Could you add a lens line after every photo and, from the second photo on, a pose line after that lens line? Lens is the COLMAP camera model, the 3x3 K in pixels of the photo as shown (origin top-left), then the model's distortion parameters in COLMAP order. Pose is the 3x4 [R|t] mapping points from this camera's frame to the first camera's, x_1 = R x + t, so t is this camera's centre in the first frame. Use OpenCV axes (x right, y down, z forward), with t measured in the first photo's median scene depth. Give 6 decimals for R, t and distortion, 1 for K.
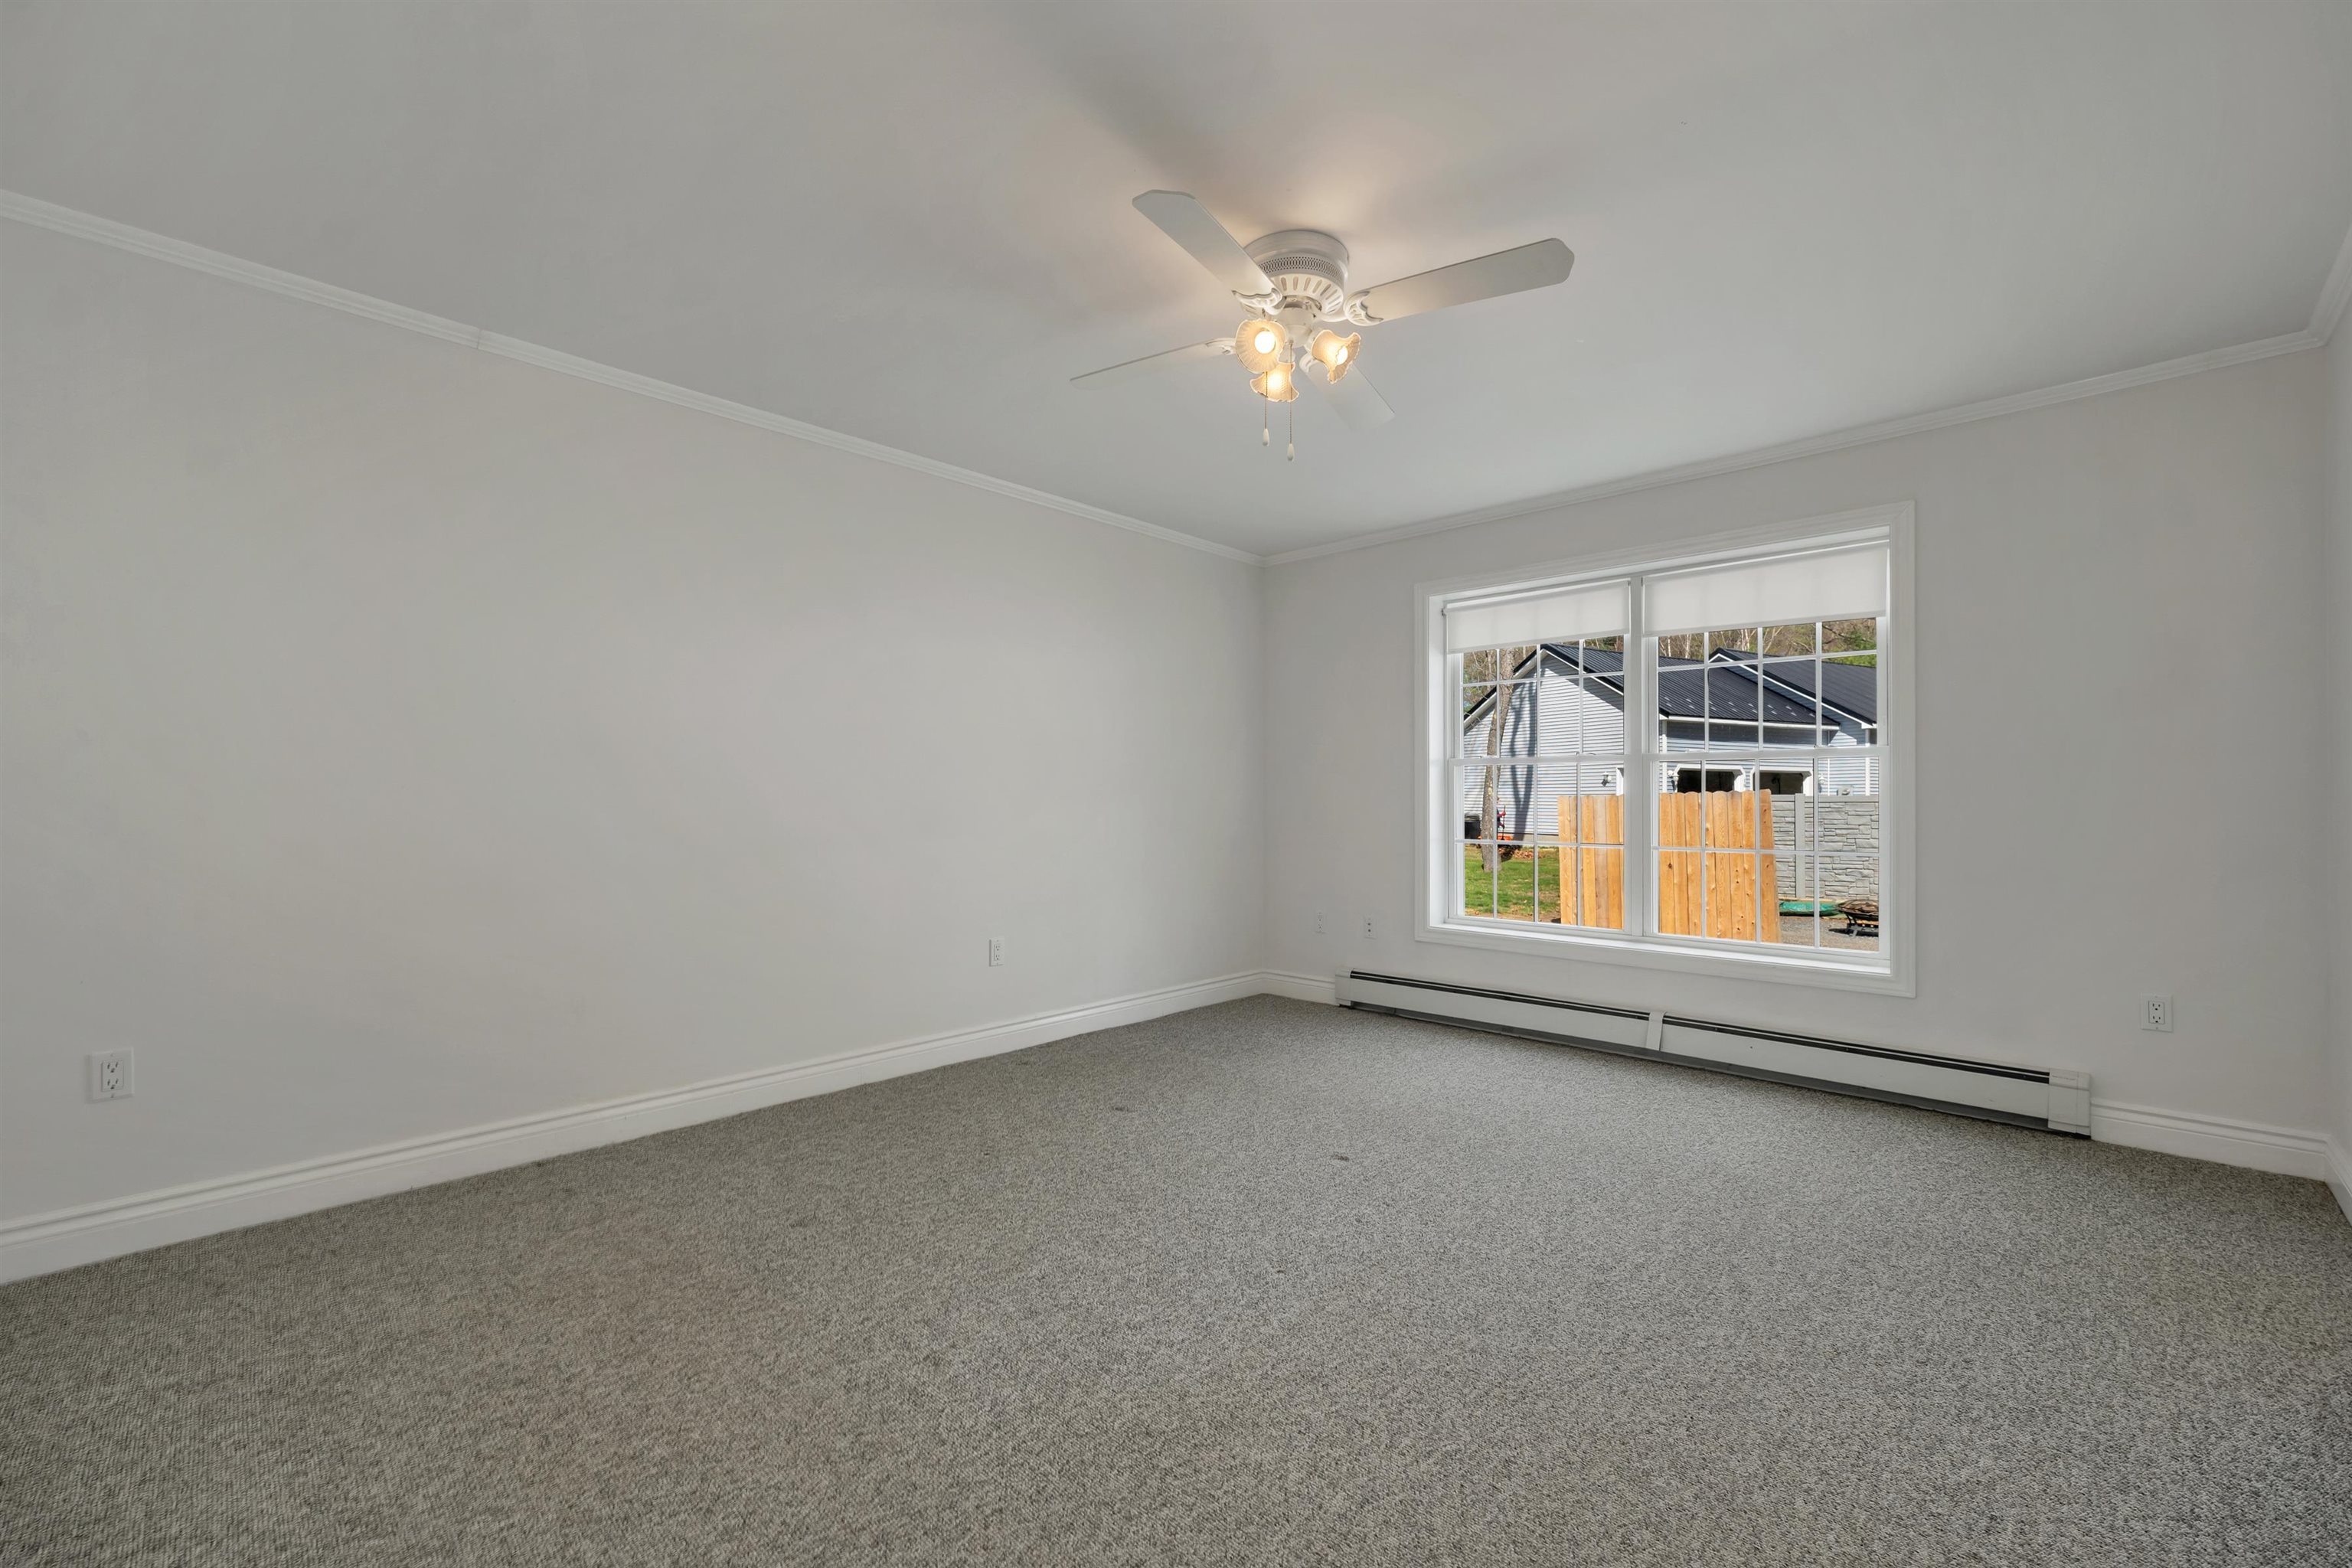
lens RADIAL K [[982.5, 0, 1188.2], [0, 982.5, 793.8], [0, 0, 1]] dist [0.001980, 0.000048]
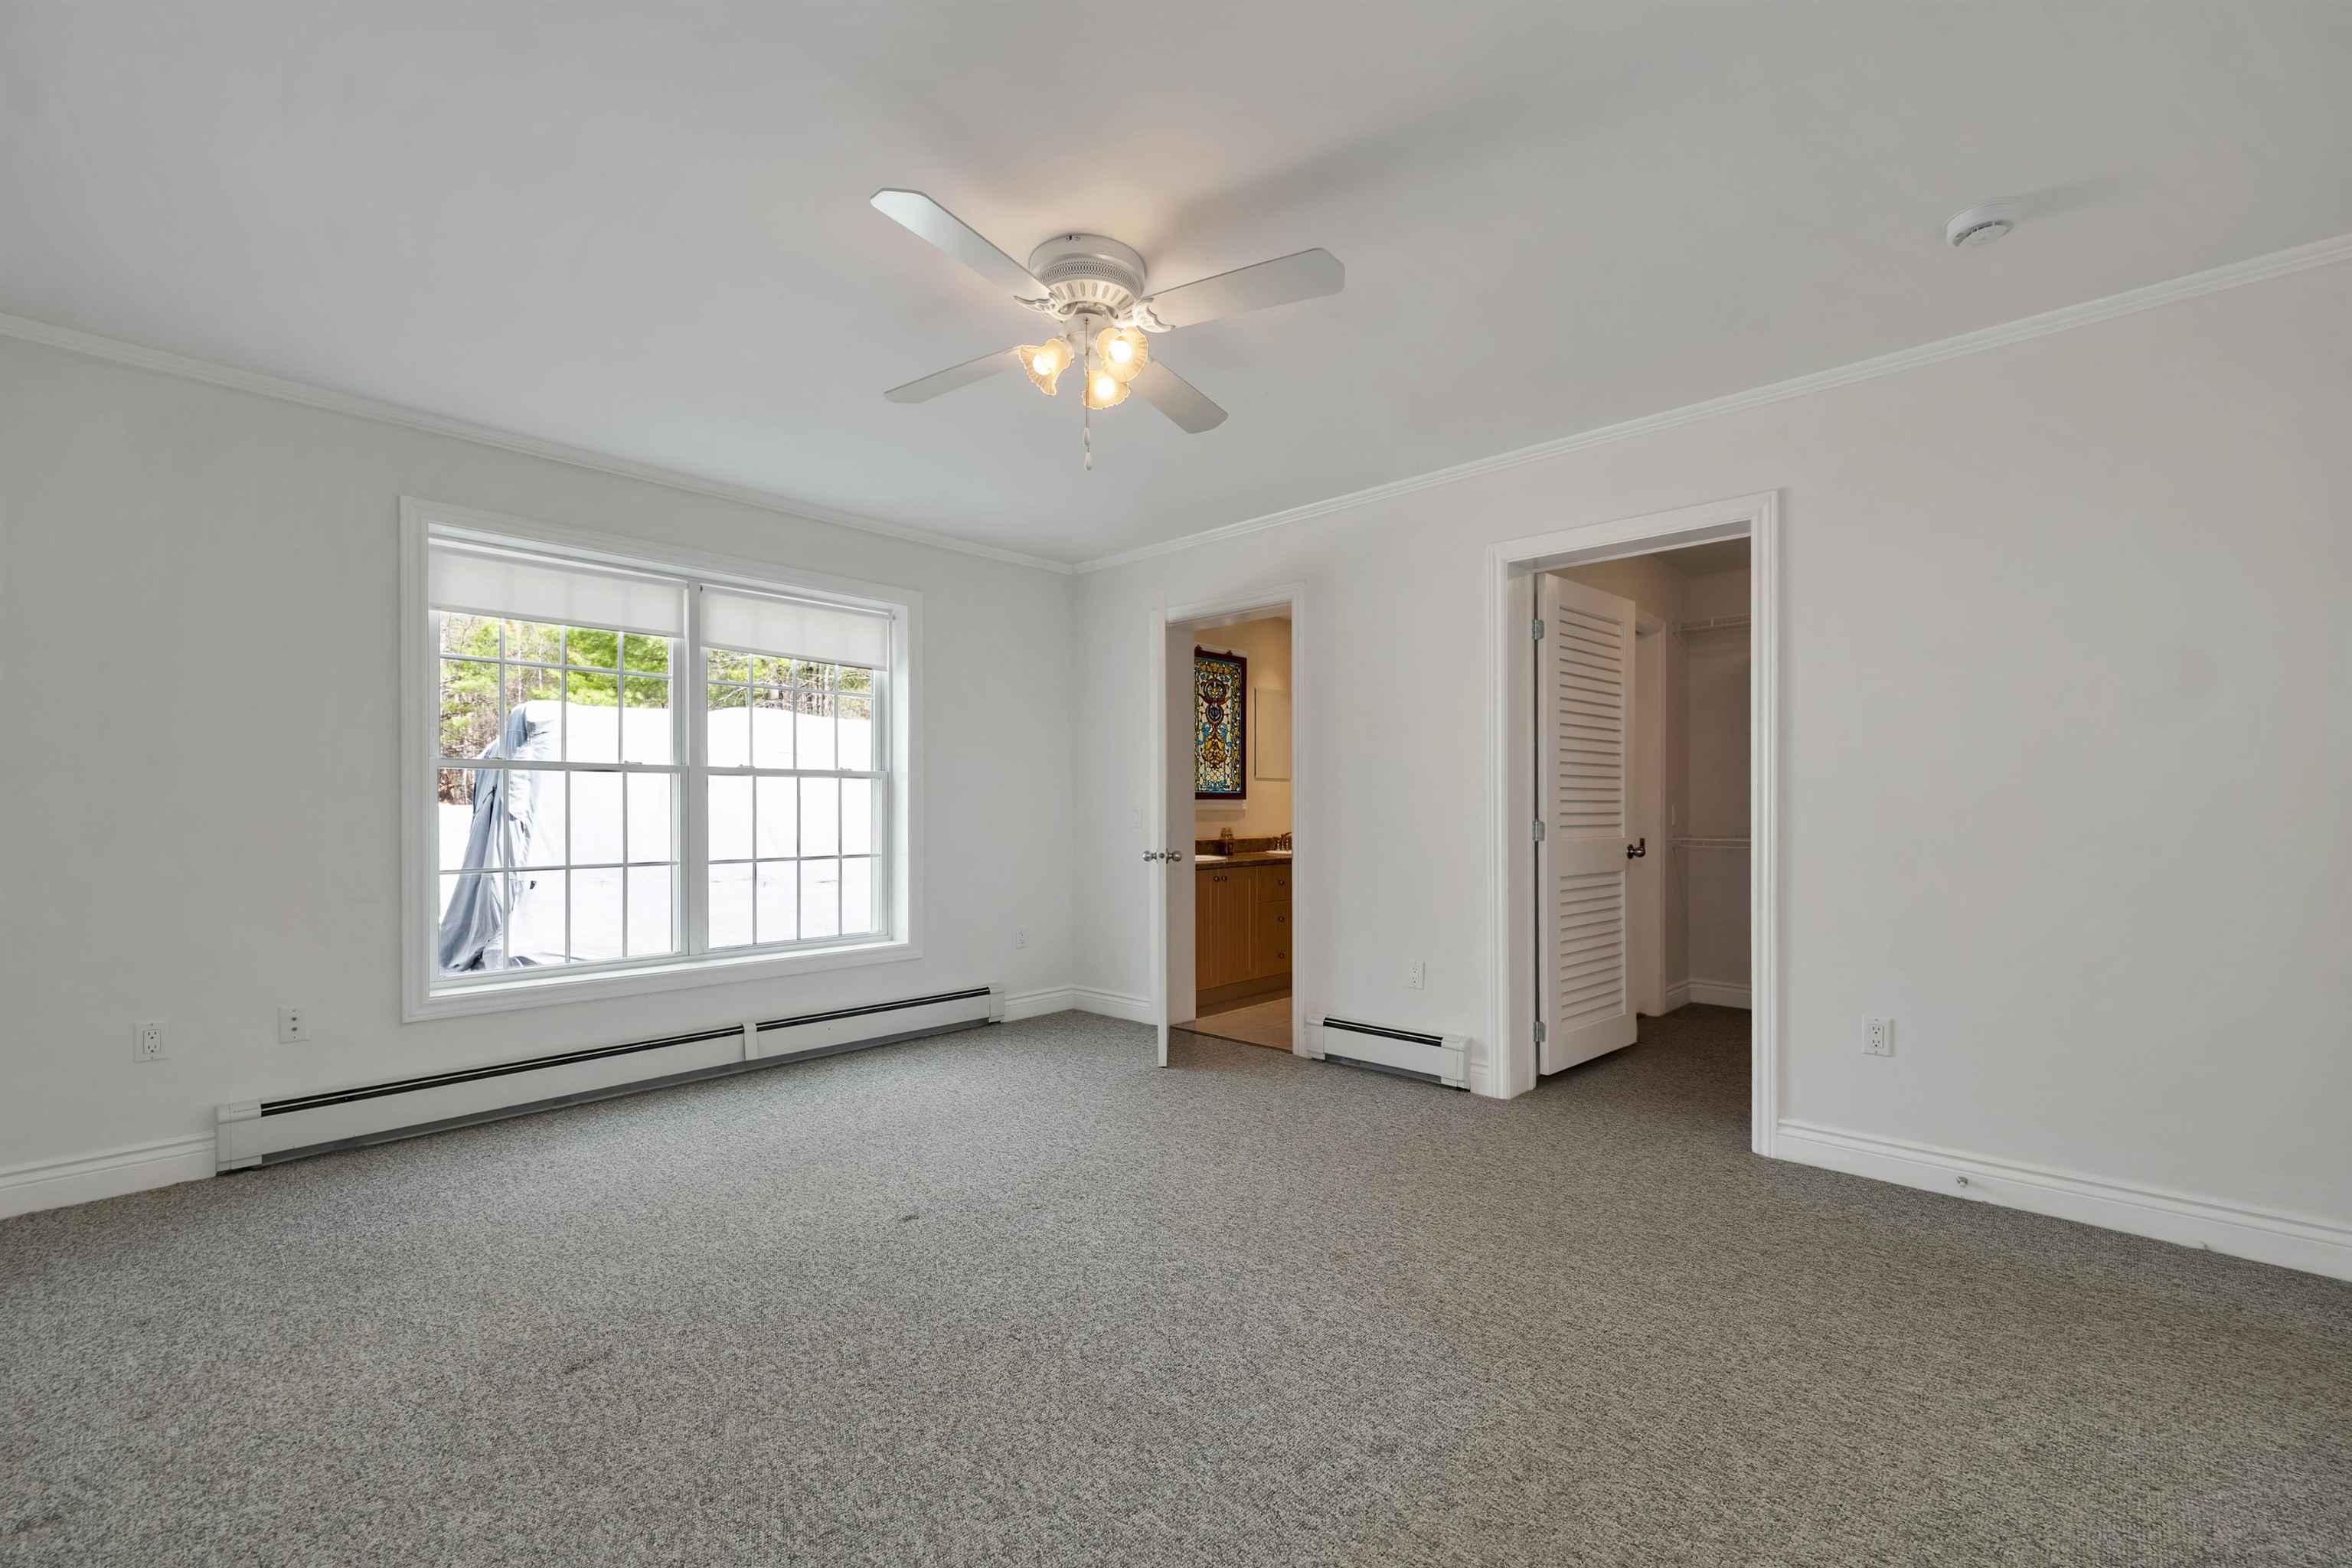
lens RADIAL K [[982.5, 0, 1188.2], [0, 982.5, 793.8], [0, 0, 1]] dist [0.001980, 0.000048]
pose [[-0.011596, 0.014474, 0.999828, -0.650940], [-0.002265, 0.999892, -0.014501, 0.000110], [-0.999930, -0.002432, -0.011561, 0.669261]]
